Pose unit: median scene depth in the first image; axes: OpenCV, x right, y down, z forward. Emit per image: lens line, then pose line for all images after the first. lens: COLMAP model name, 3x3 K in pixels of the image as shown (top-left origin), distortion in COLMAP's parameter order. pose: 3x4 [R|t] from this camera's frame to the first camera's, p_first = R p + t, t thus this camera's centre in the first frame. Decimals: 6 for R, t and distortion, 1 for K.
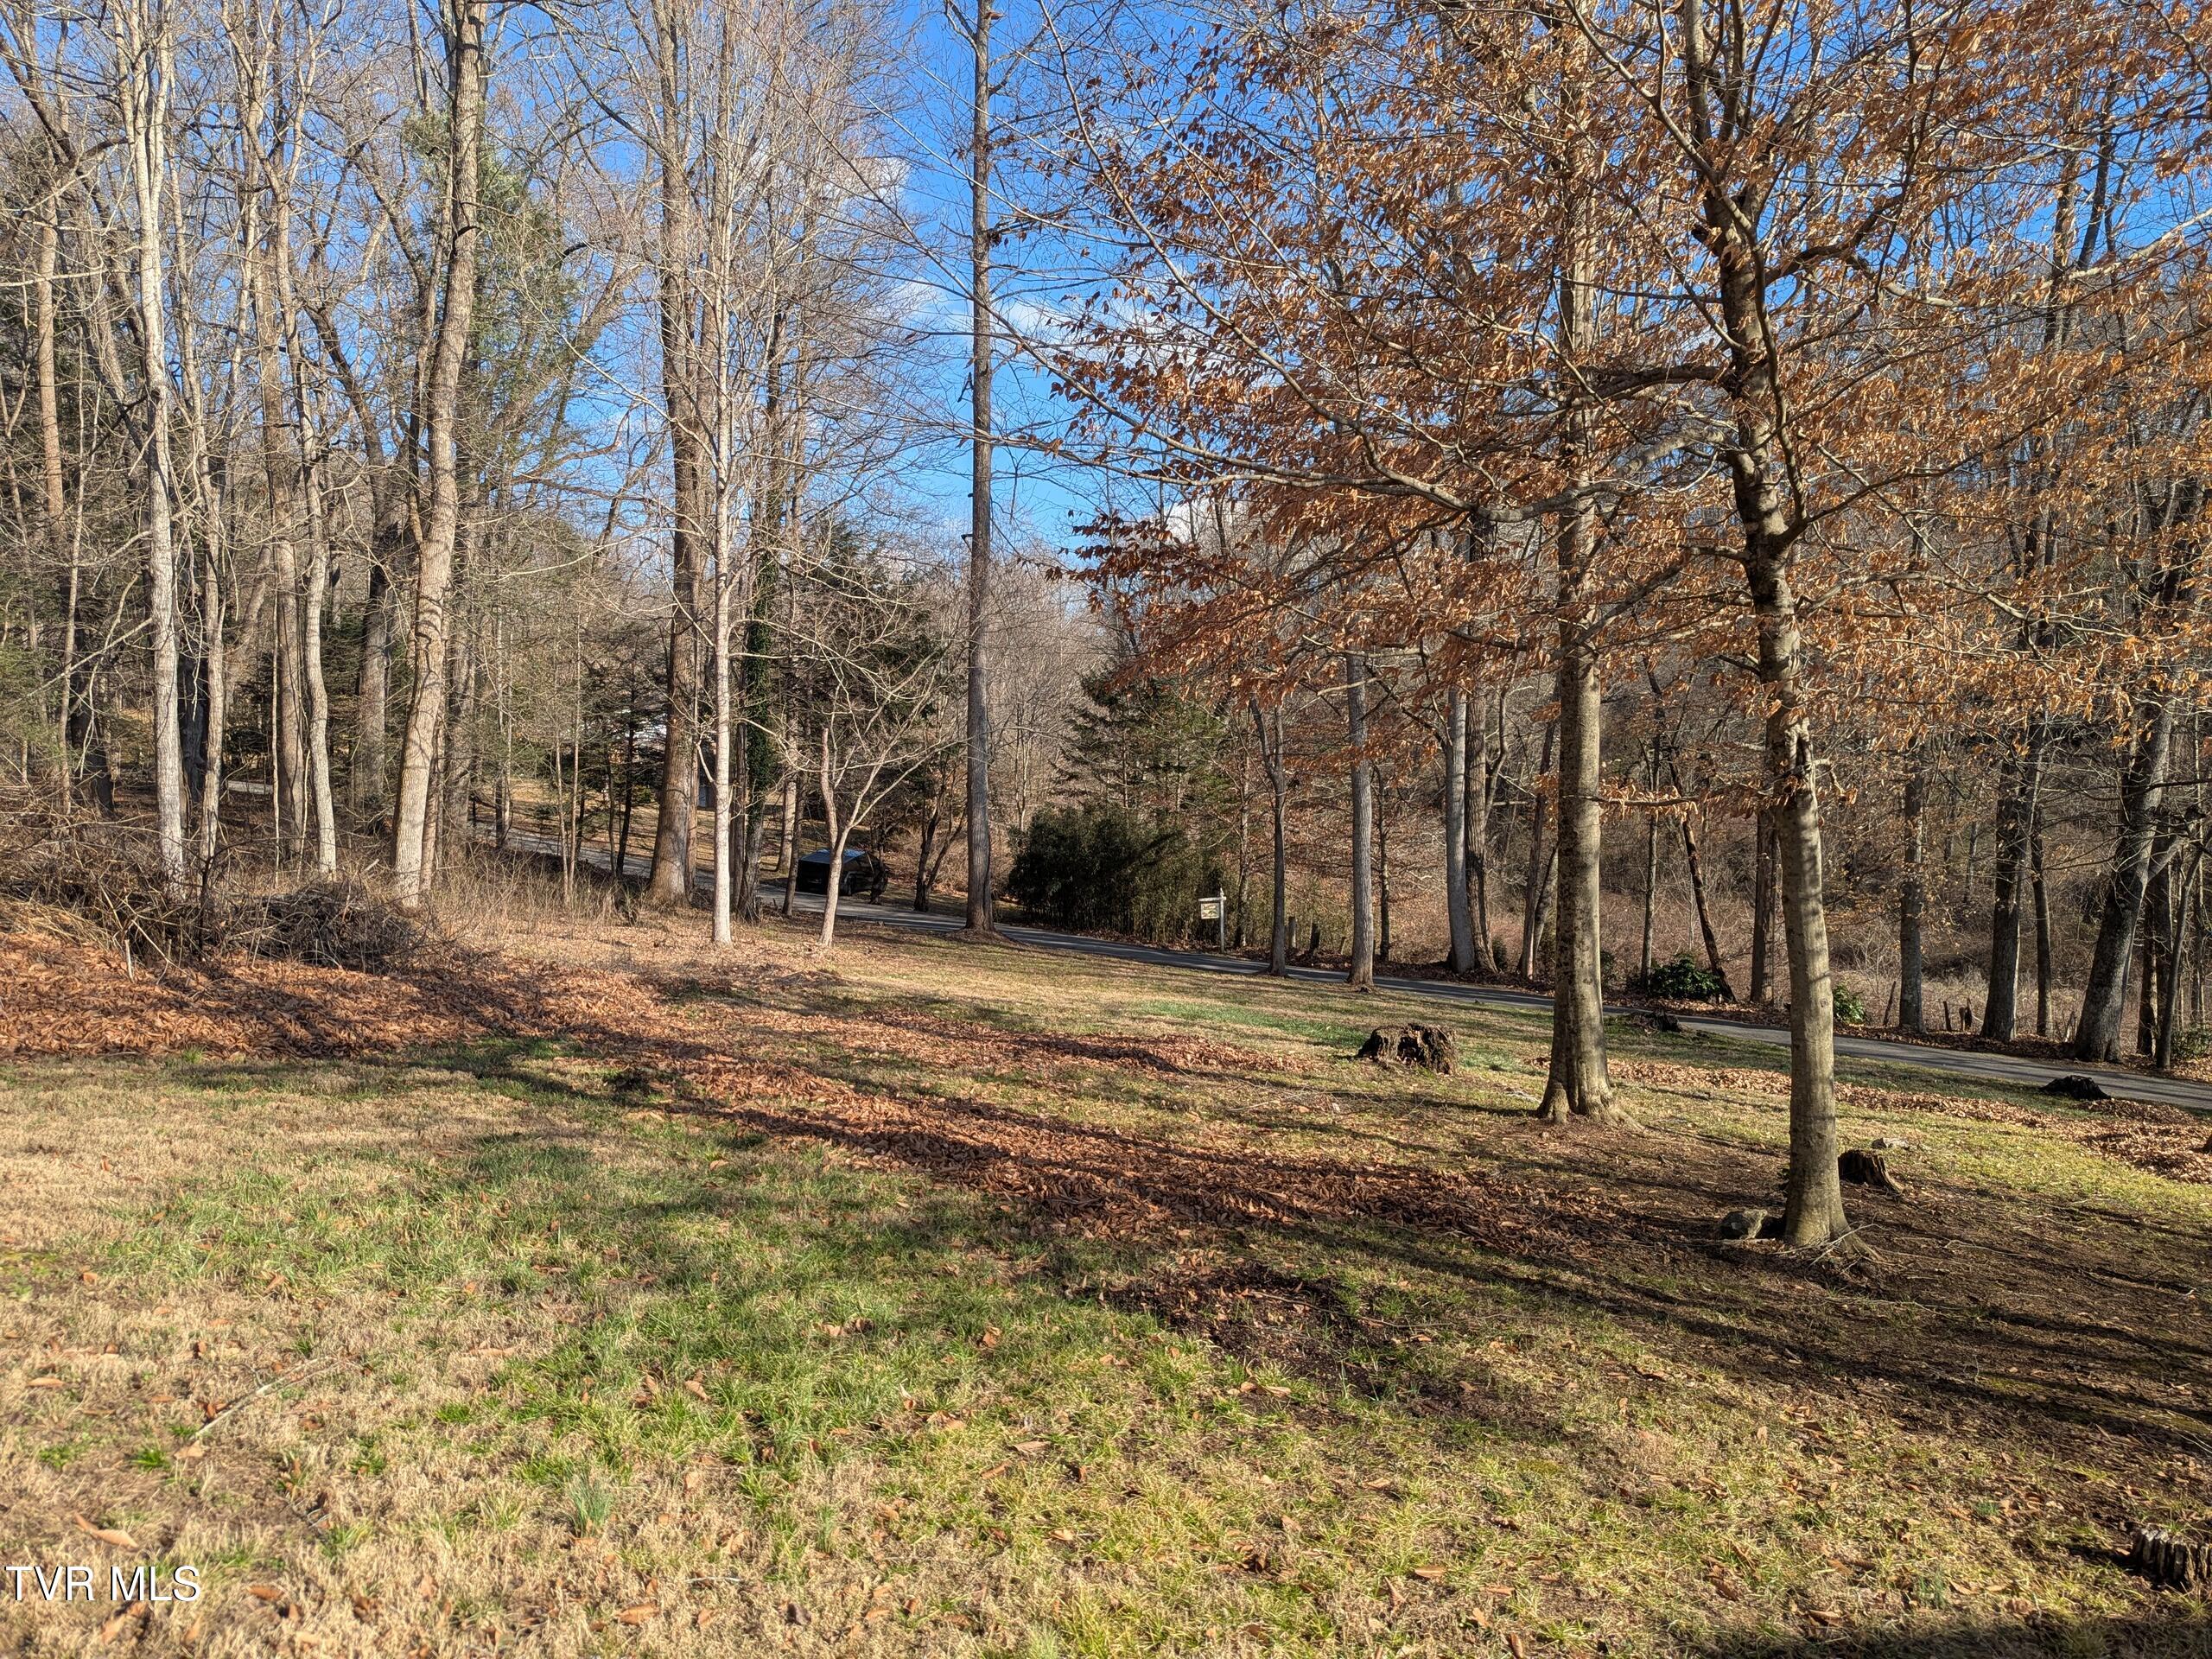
lens RADIAL K [[1519.3, 0, 1106.0], [0, 1519.3, 829.5], [0, 0, 1]] dist [0.047268, -0.046116]
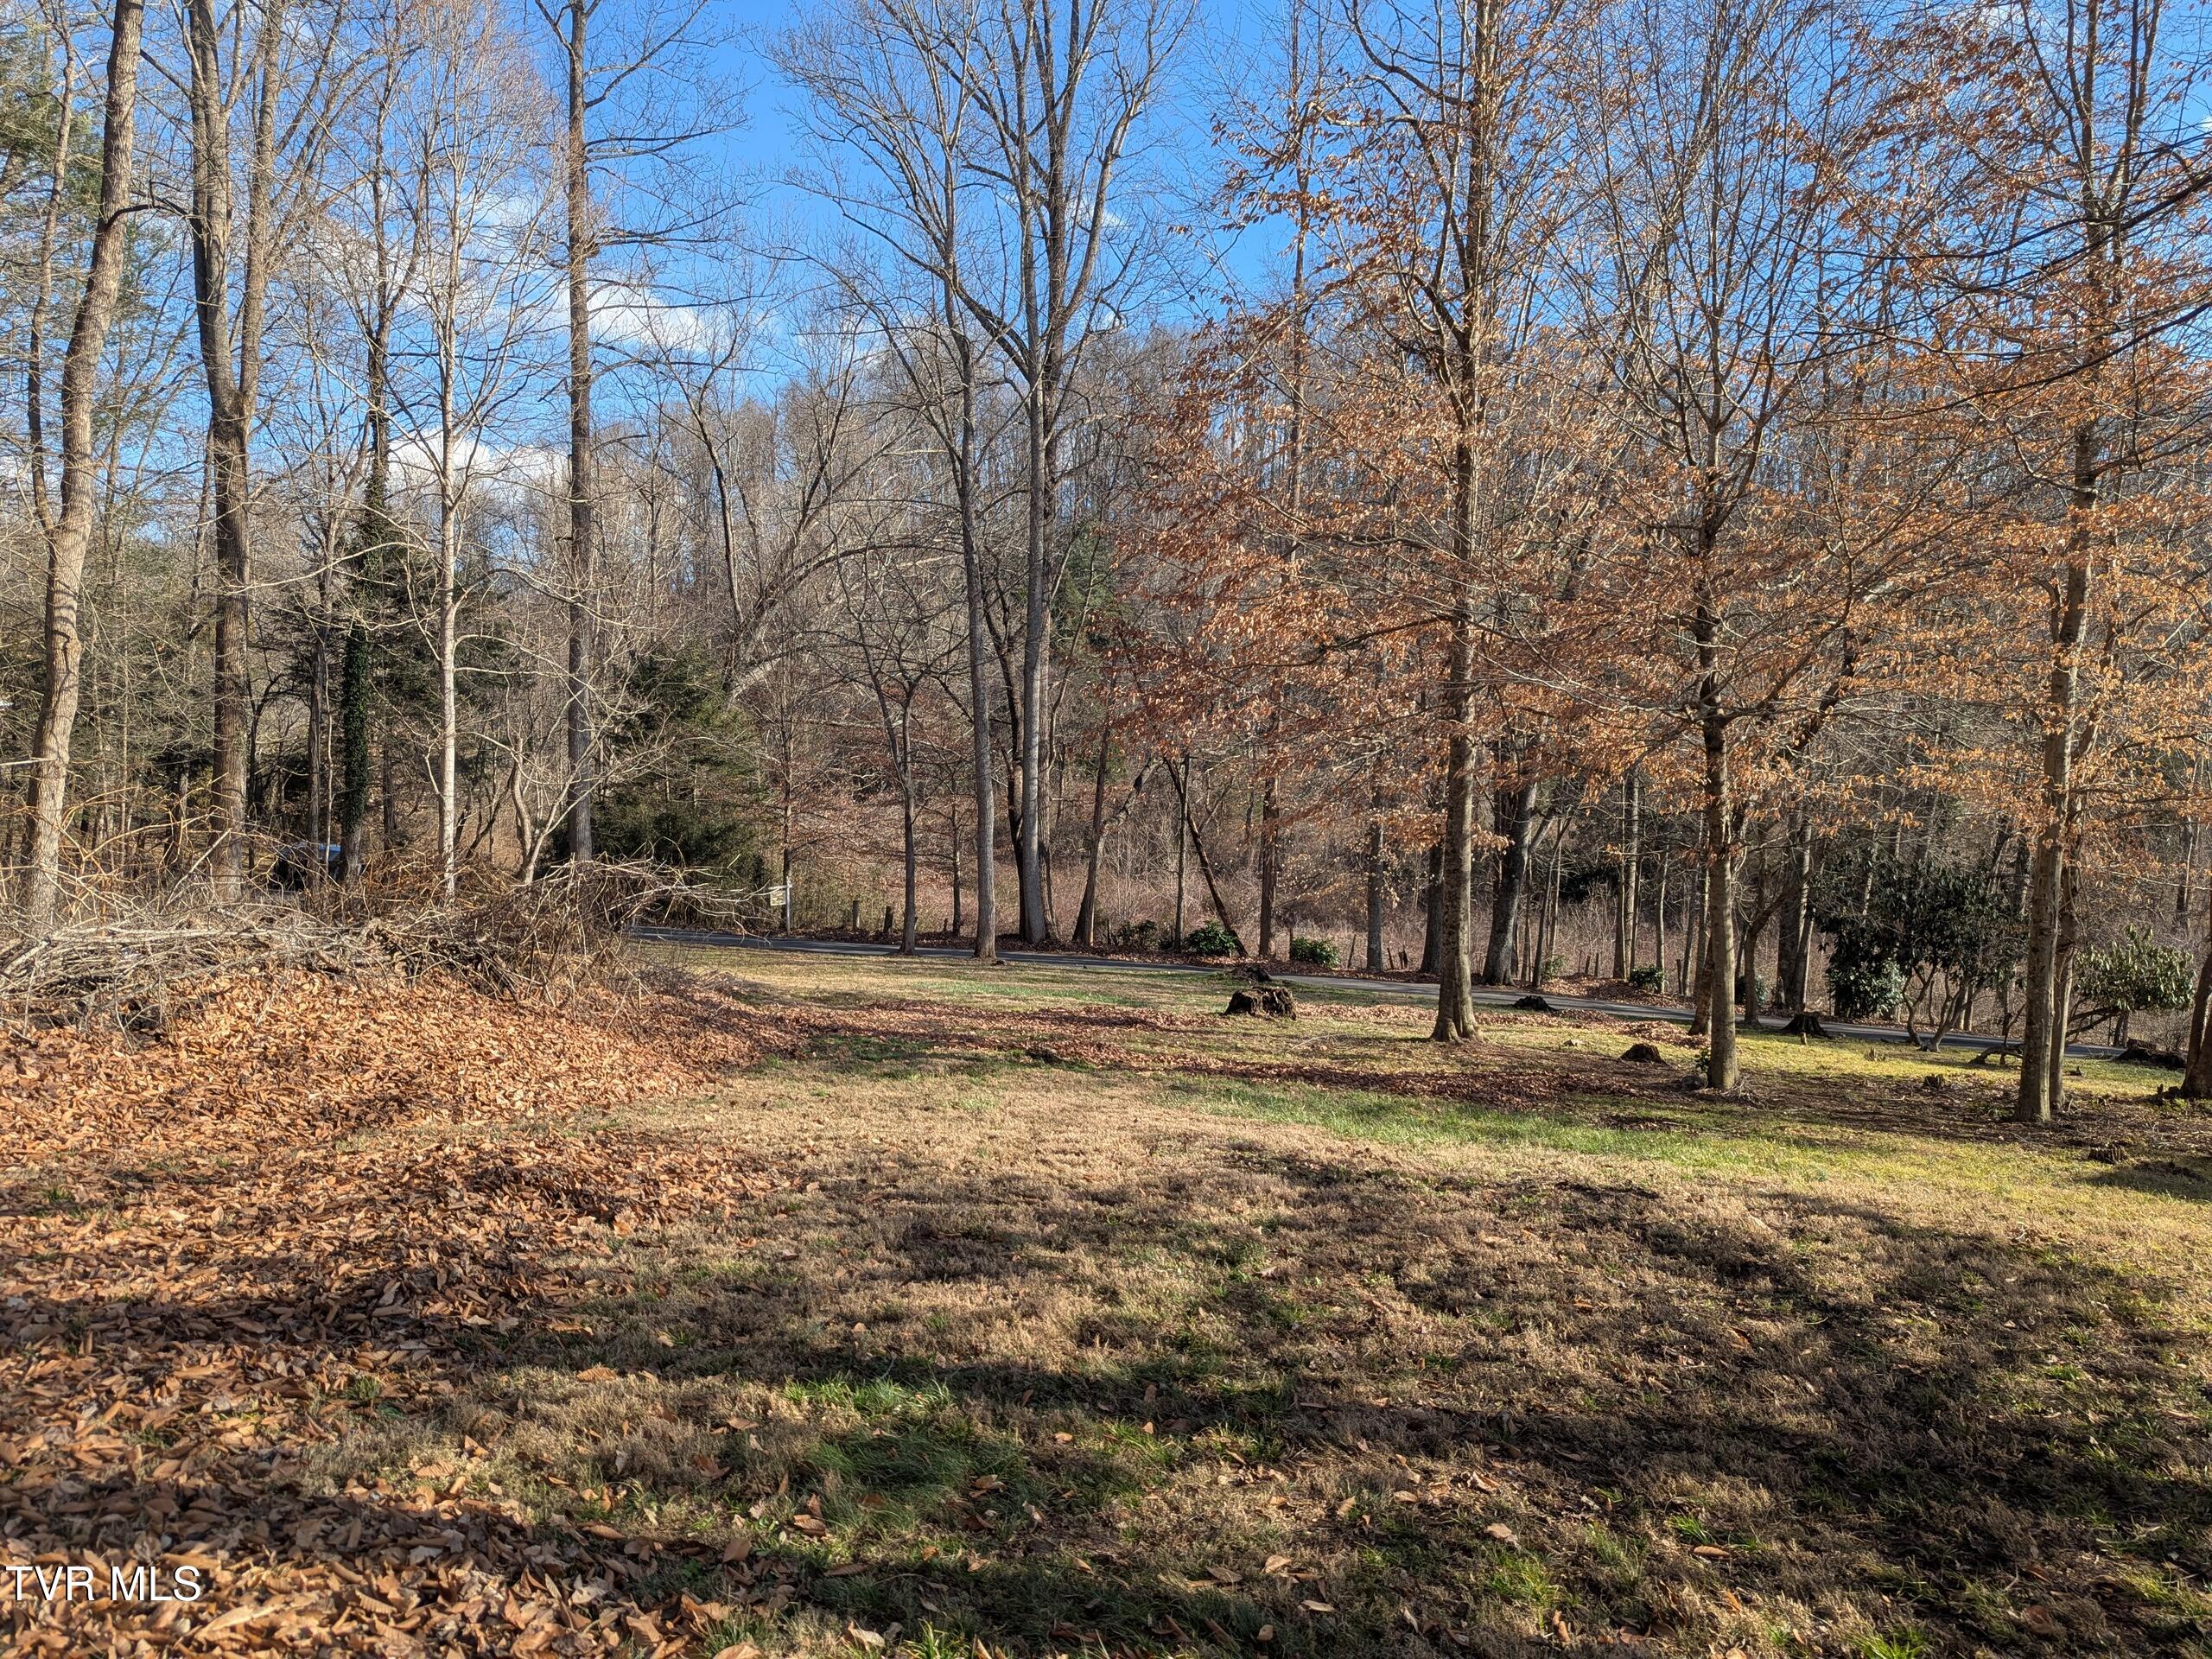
lens RADIAL K [[1519.3, 0, 1106.0], [0, 1519.3, 829.5], [0, 0, 1]] dist [0.047268, -0.046116]
pose [[0.893309, -0.014532, 0.449208, -0.301372], [0.004099, 0.999699, 0.024190, -0.028874], [-0.449425, -0.019767, 0.893100, -0.102309]]
